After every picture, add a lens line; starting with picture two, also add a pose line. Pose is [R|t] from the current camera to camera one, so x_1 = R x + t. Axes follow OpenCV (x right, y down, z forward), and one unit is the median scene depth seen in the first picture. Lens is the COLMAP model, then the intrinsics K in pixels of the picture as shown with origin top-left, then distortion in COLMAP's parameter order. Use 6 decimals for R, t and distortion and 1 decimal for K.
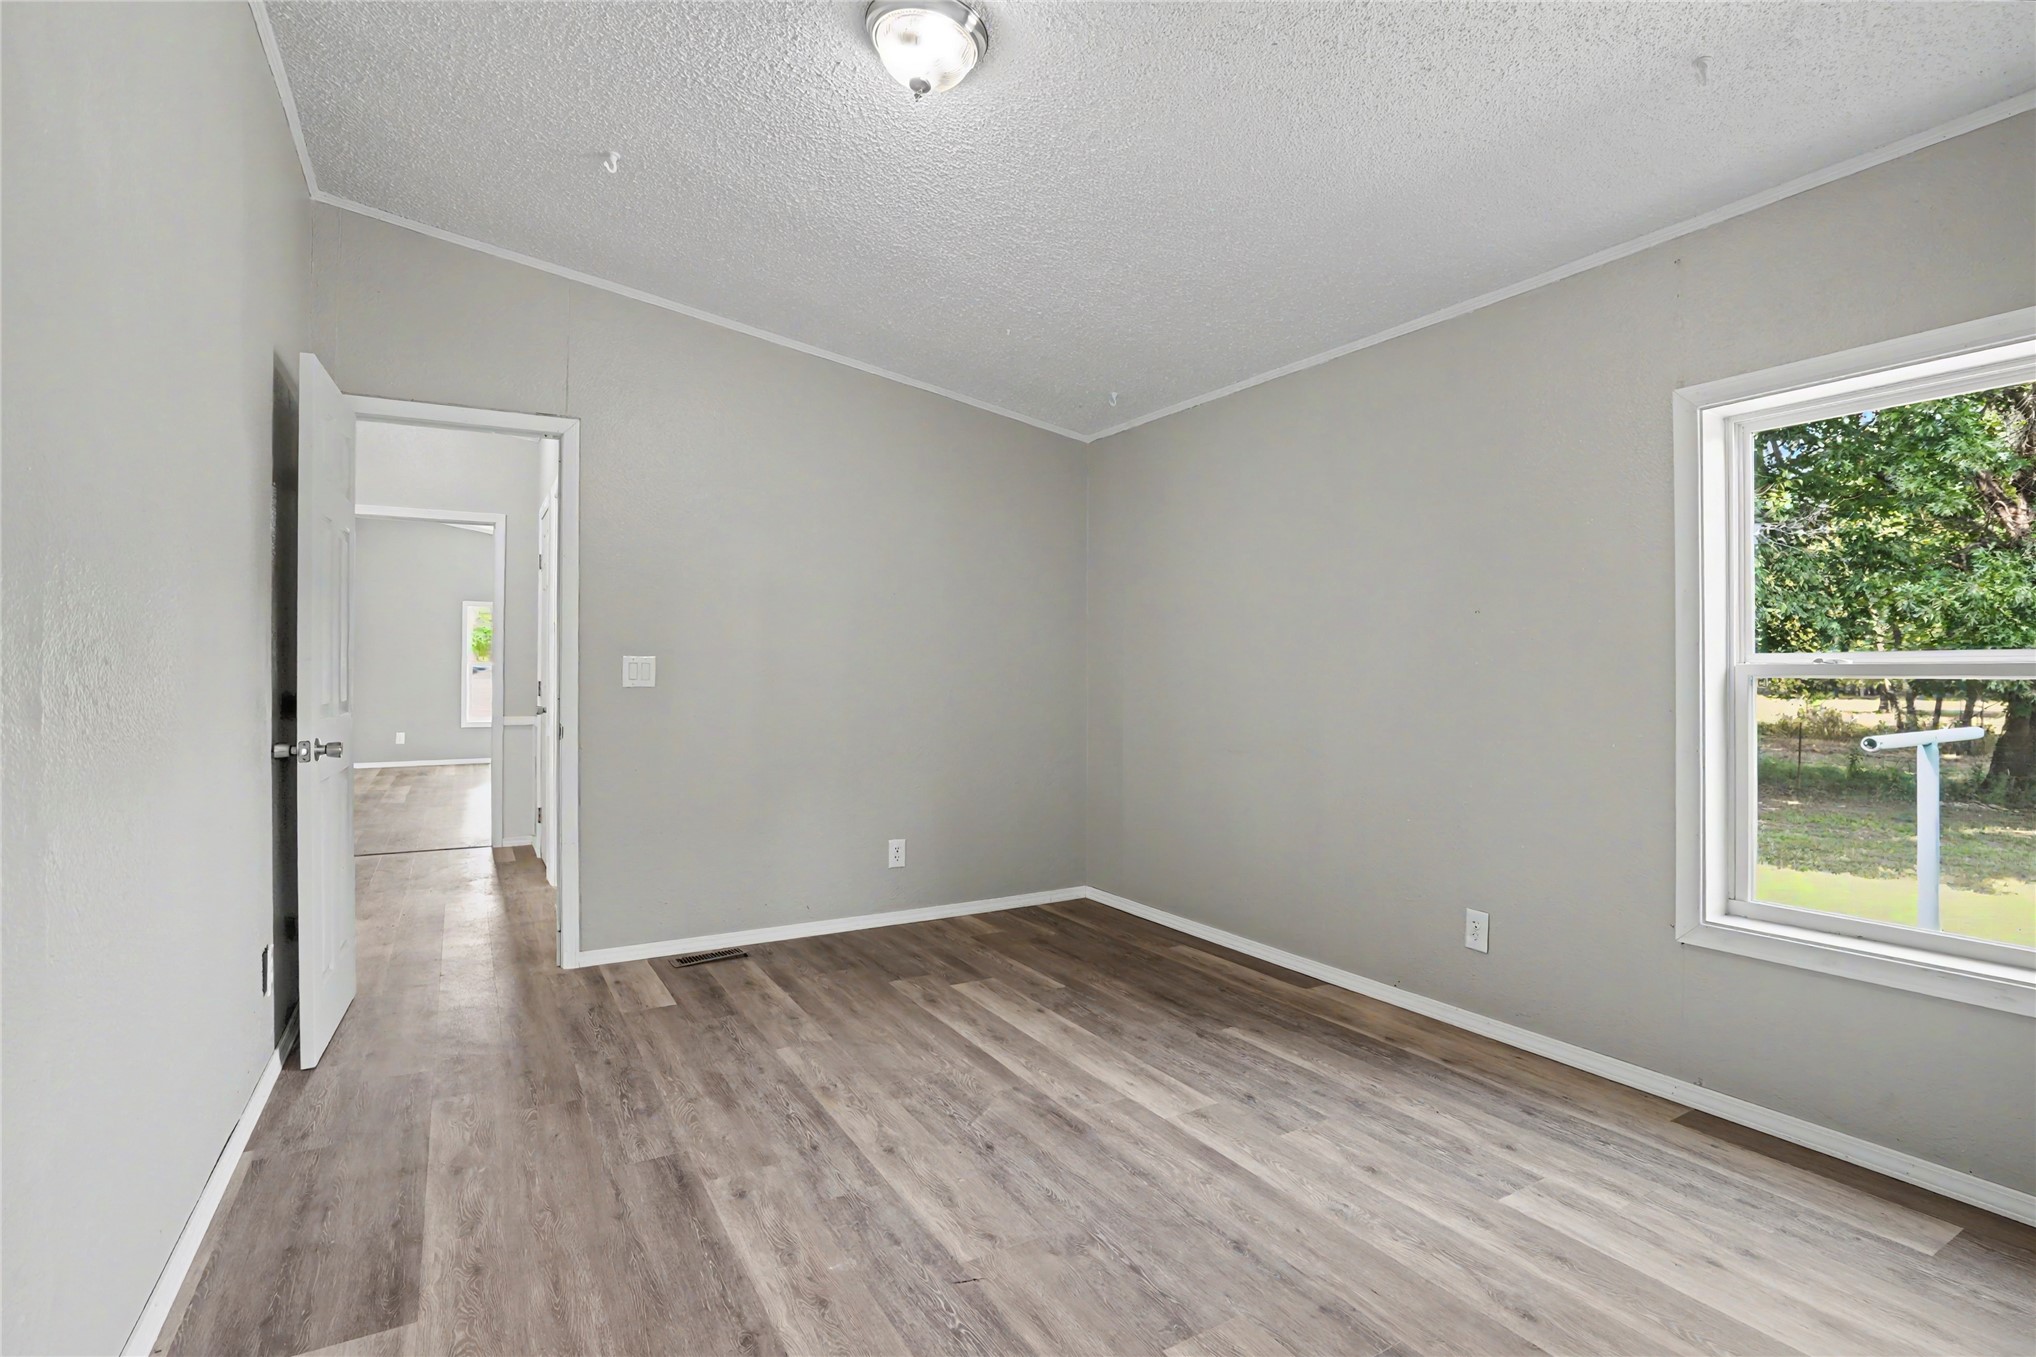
lens RADIAL K [[963.0, 0, 1018.0], [0, 963.0, 678.5], [0, 0, 1]] dist [-0.064845, 0.026412]
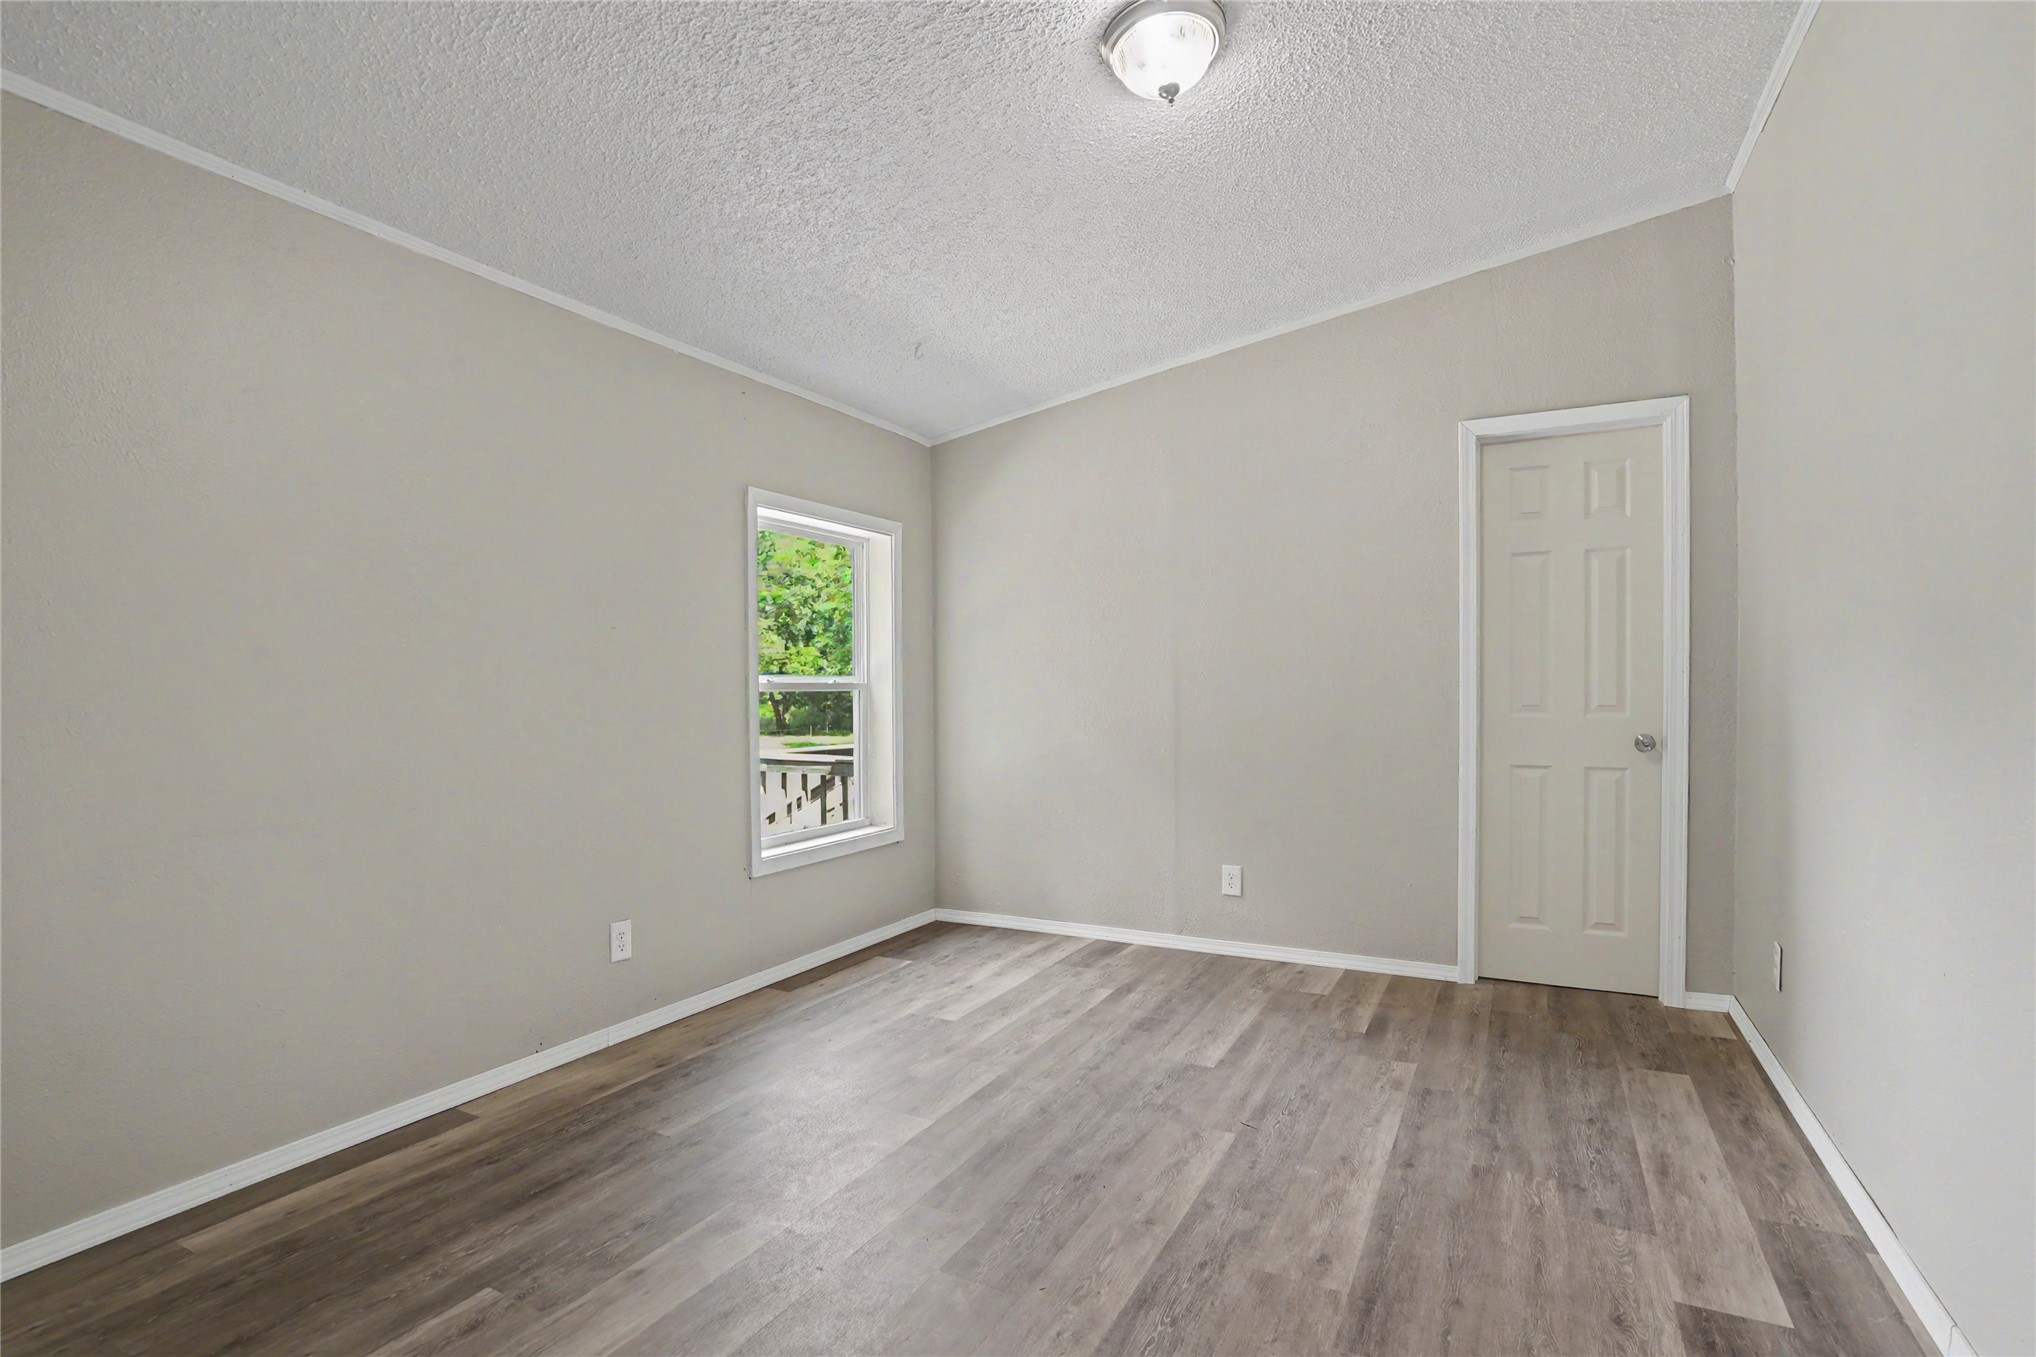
lens RADIAL K [[963.0, 0, 1018.0], [0, 963.0, 678.5], [0, 0, 1]] dist [-0.064845, 0.026412]
pose [[-0.521617, 0.011525, 0.853102, -0.892276], [0.010823, 0.999918, -0.006890, -0.011385], [-0.853111, 0.005639, -0.521699, 1.669543]]
